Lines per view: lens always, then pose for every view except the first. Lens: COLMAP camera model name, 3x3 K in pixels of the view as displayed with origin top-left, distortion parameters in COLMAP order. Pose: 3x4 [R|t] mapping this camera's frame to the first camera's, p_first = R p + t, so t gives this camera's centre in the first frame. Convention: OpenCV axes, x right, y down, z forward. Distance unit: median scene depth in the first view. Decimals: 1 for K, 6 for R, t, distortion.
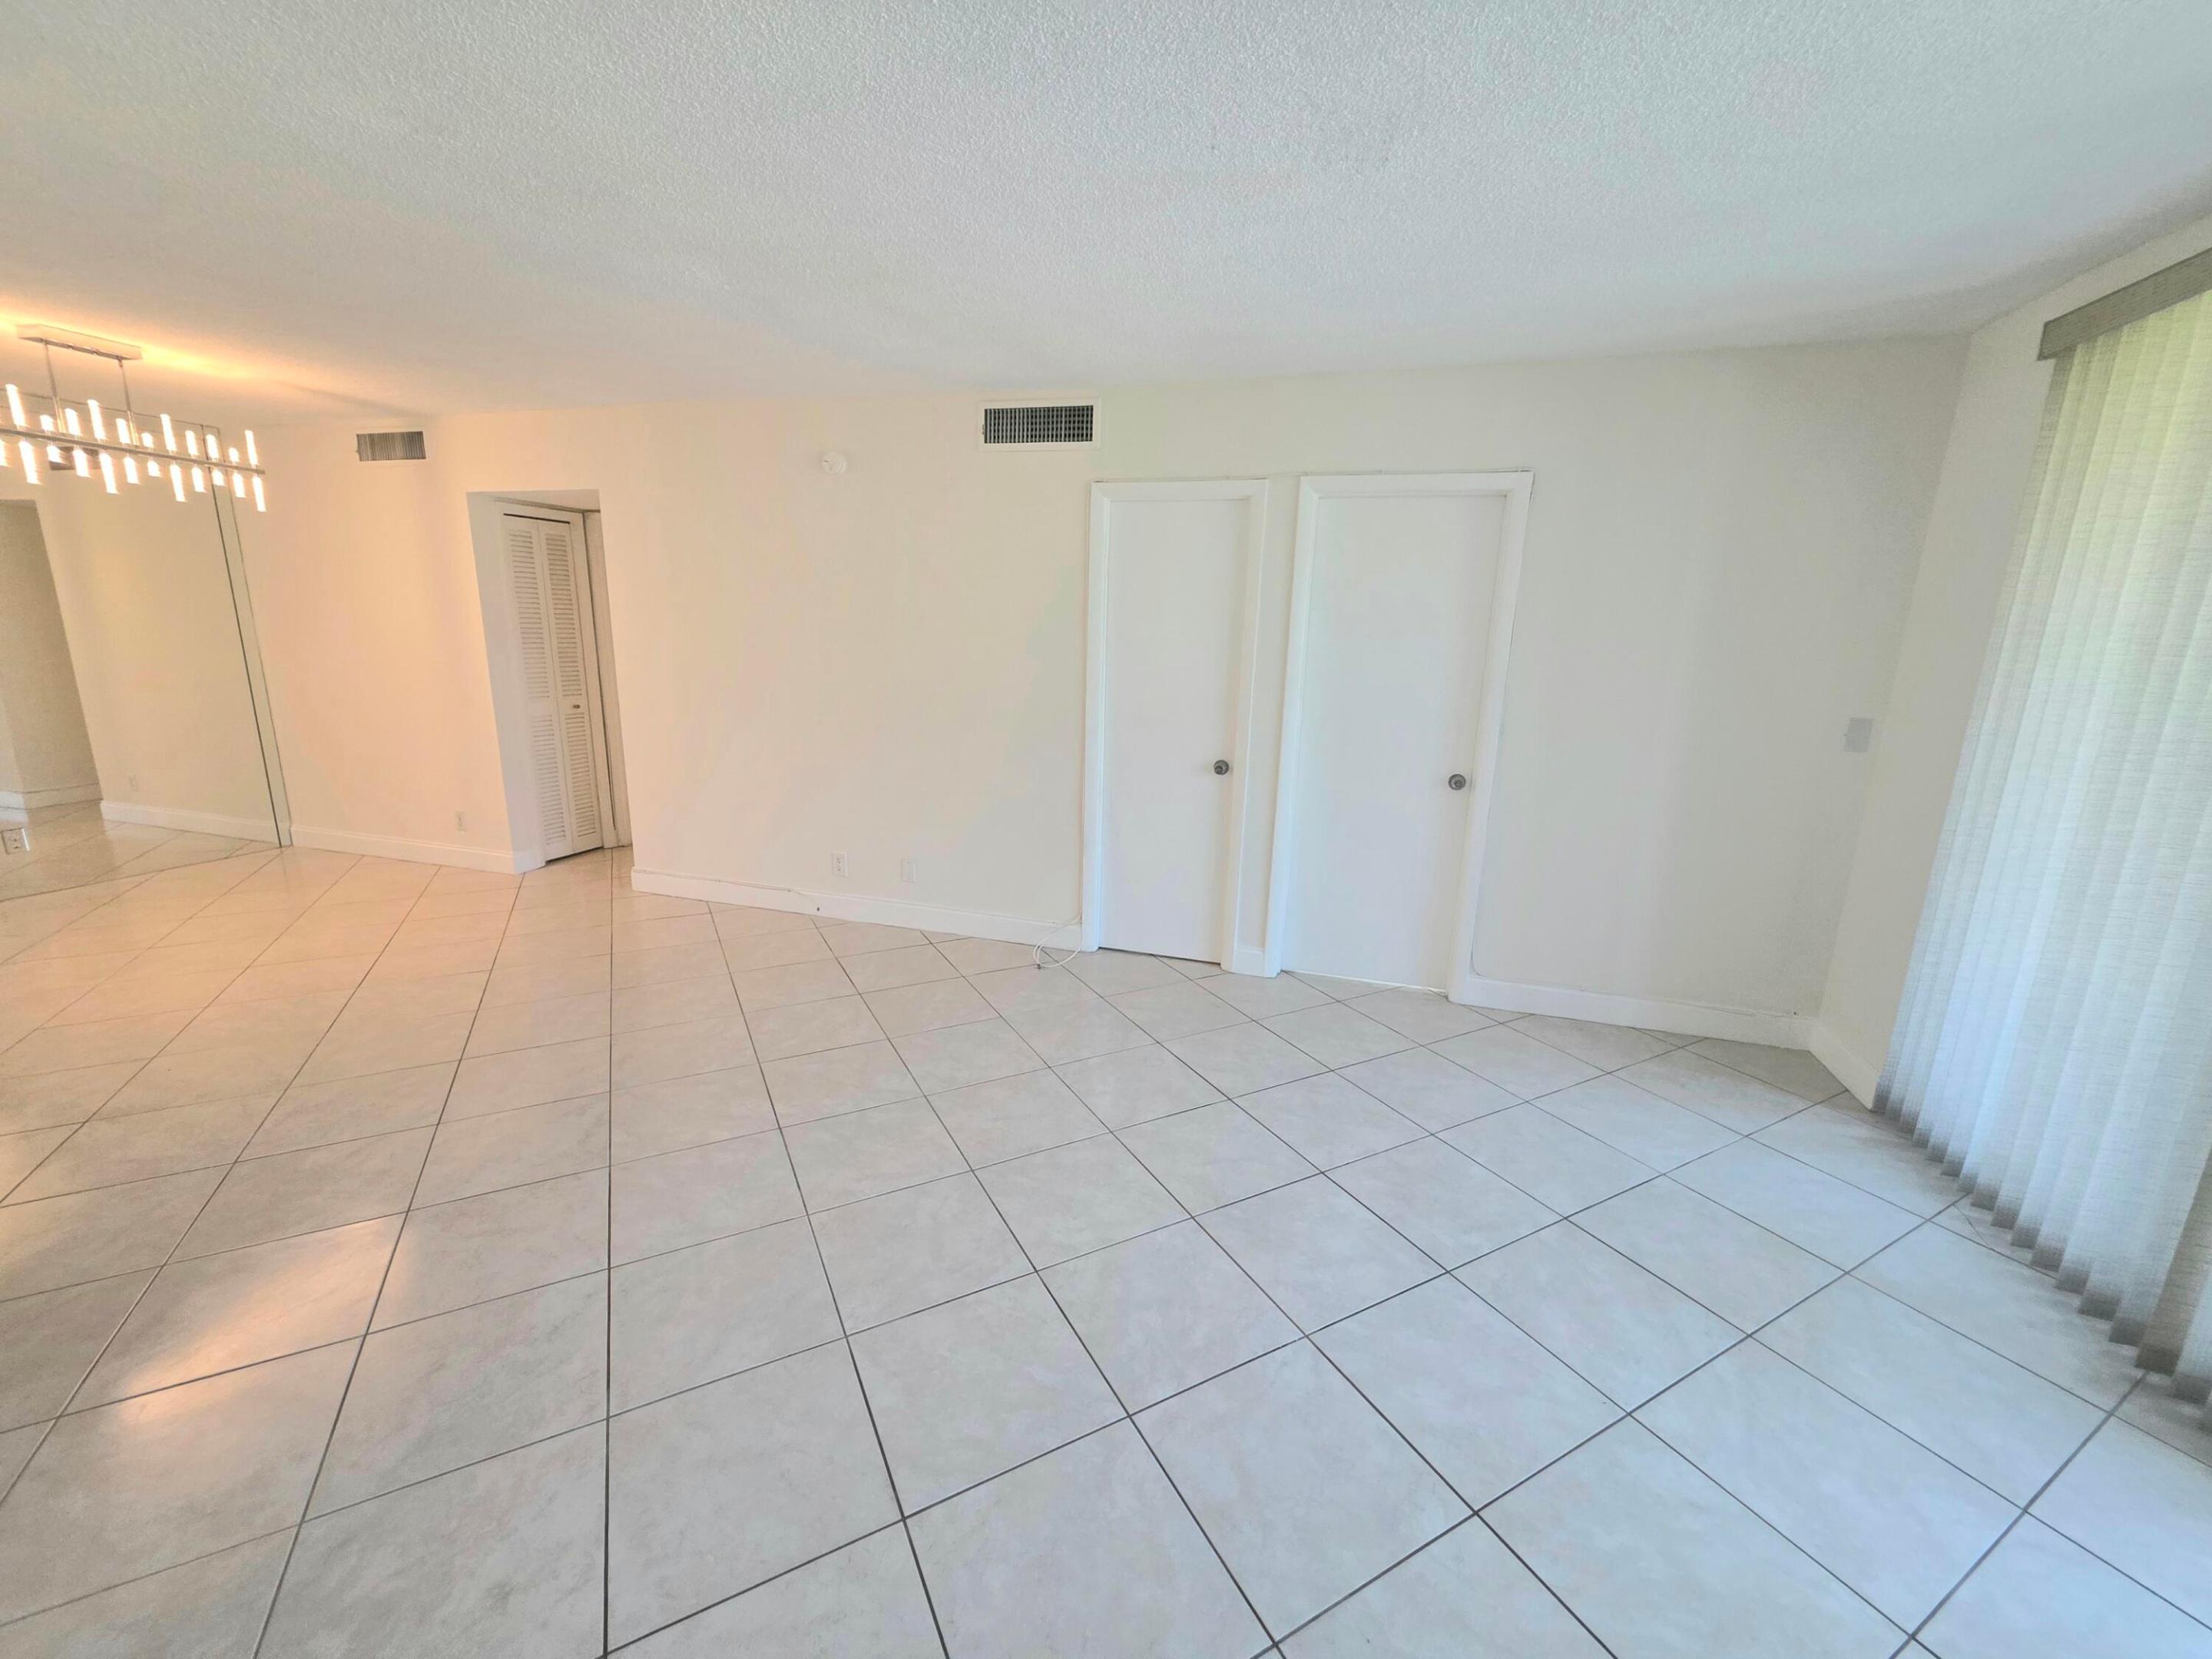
lens RADIAL K [[884.6, 0, 1102.9], [0, 884.6, 826.9], [0, 0, 1]] dist [0.001905, -0.000029]
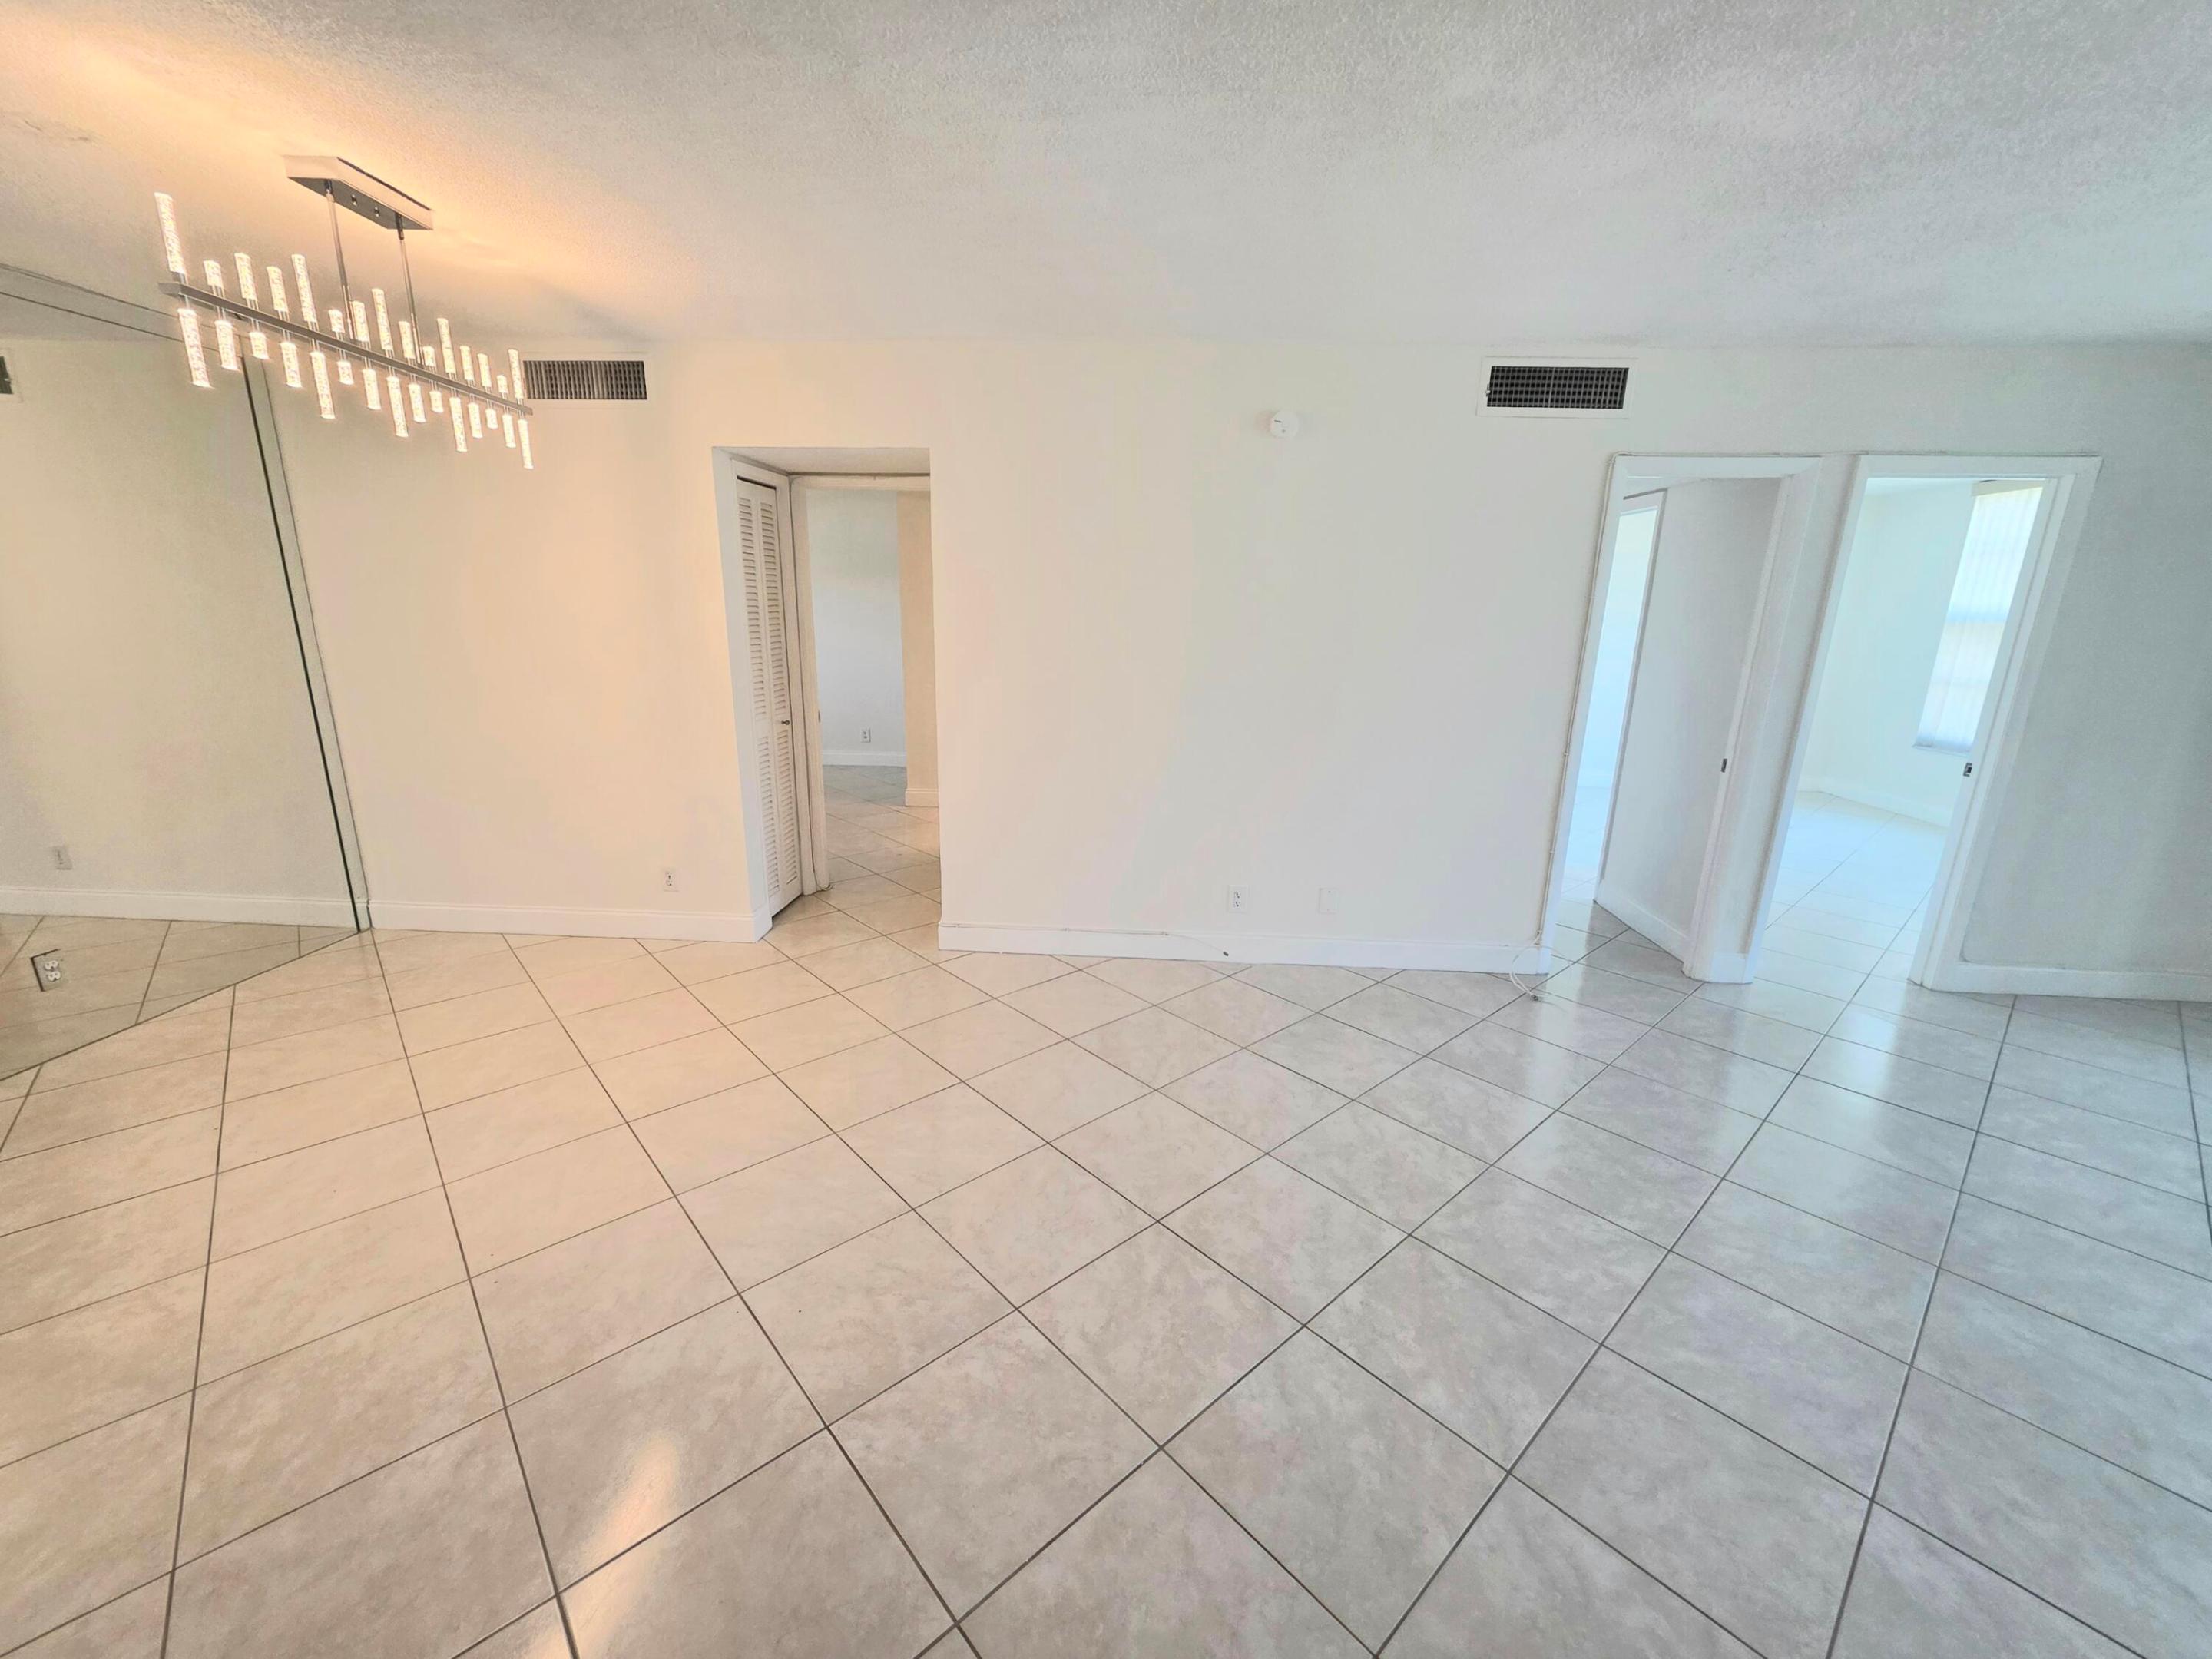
lens RADIAL K [[887.8, 0, 1099.8], [0, 887.8, 833.2], [0, 0, 1]] dist [0.001184, 0.000071]
pose [[0.973478, -0.067828, 0.218495, -0.738927], [0.060169, 0.997324, 0.041524, -0.079181], [-0.220726, -0.027276, 0.974954, 0.233424]]
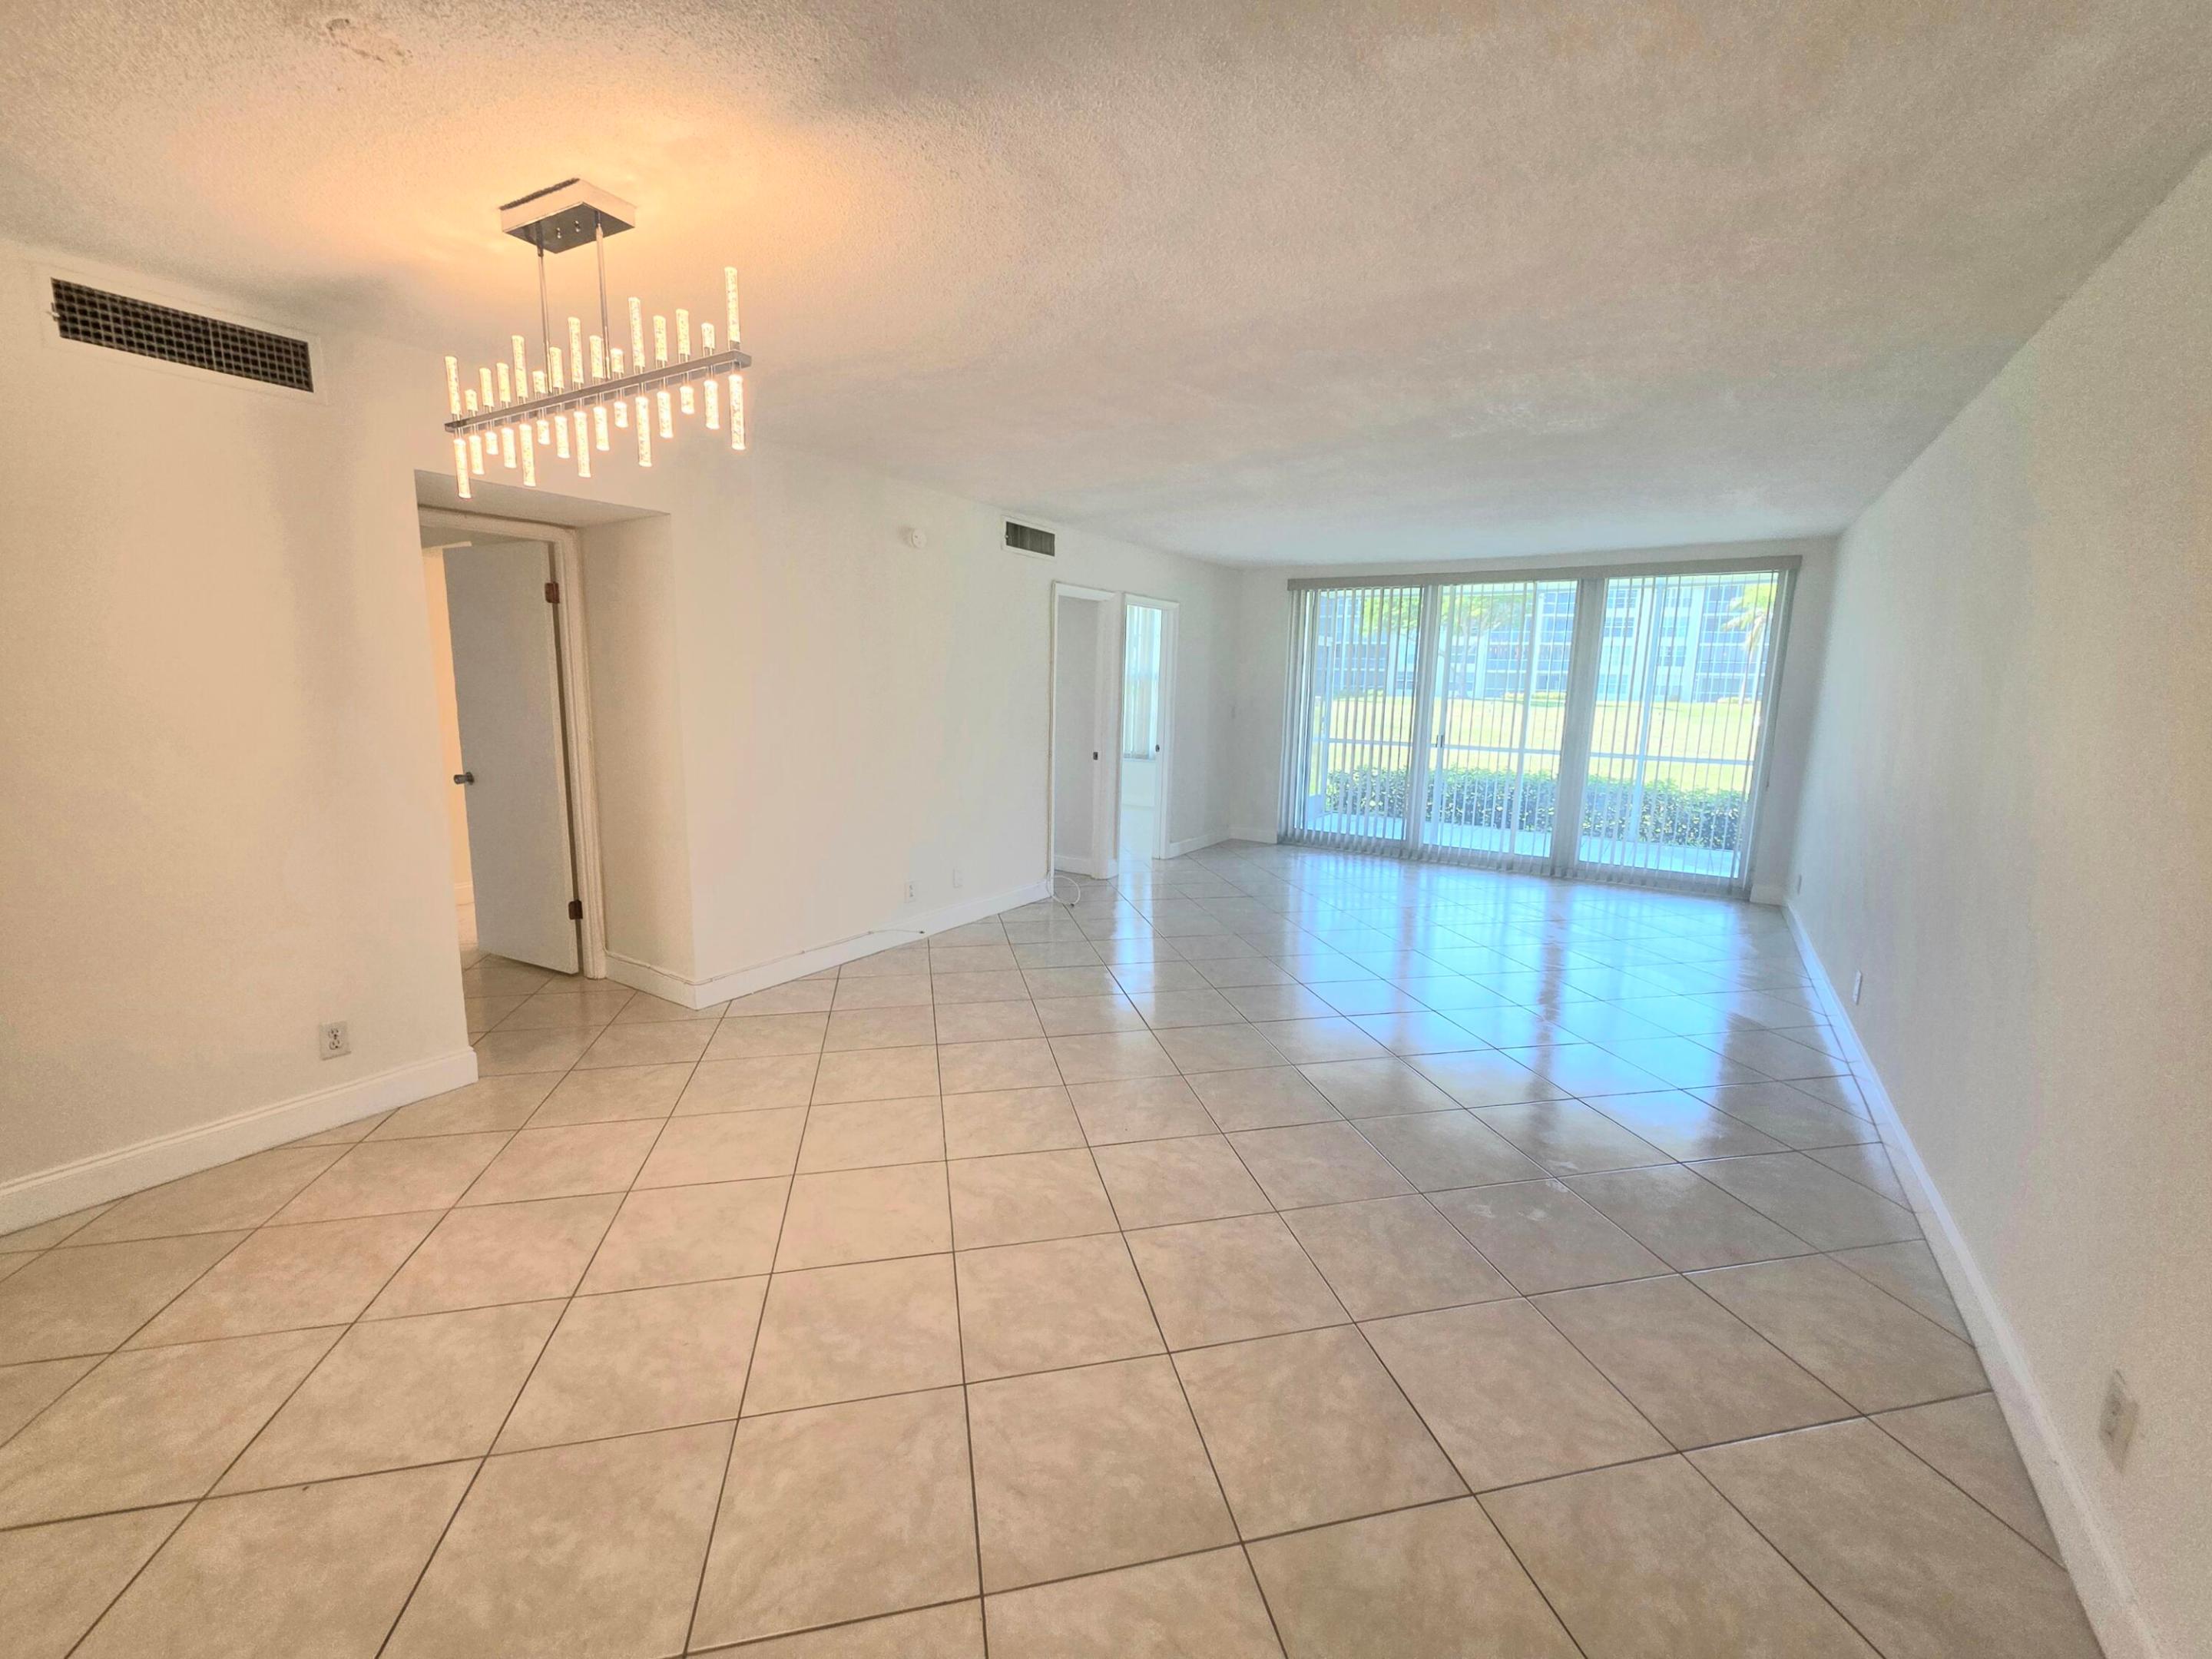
lens RADIAL K [[891.9, 0, 1104.1], [0, 891.9, 820.8], [0, 0, 1]] dist [0.000549, 0.000079]
pose [[0.278658, -0.170161, 0.945196, -1.524334], [0.201775, 0.972585, 0.115606, -0.148372], [-0.938955, 0.158503, 0.305352, 0.511997]]
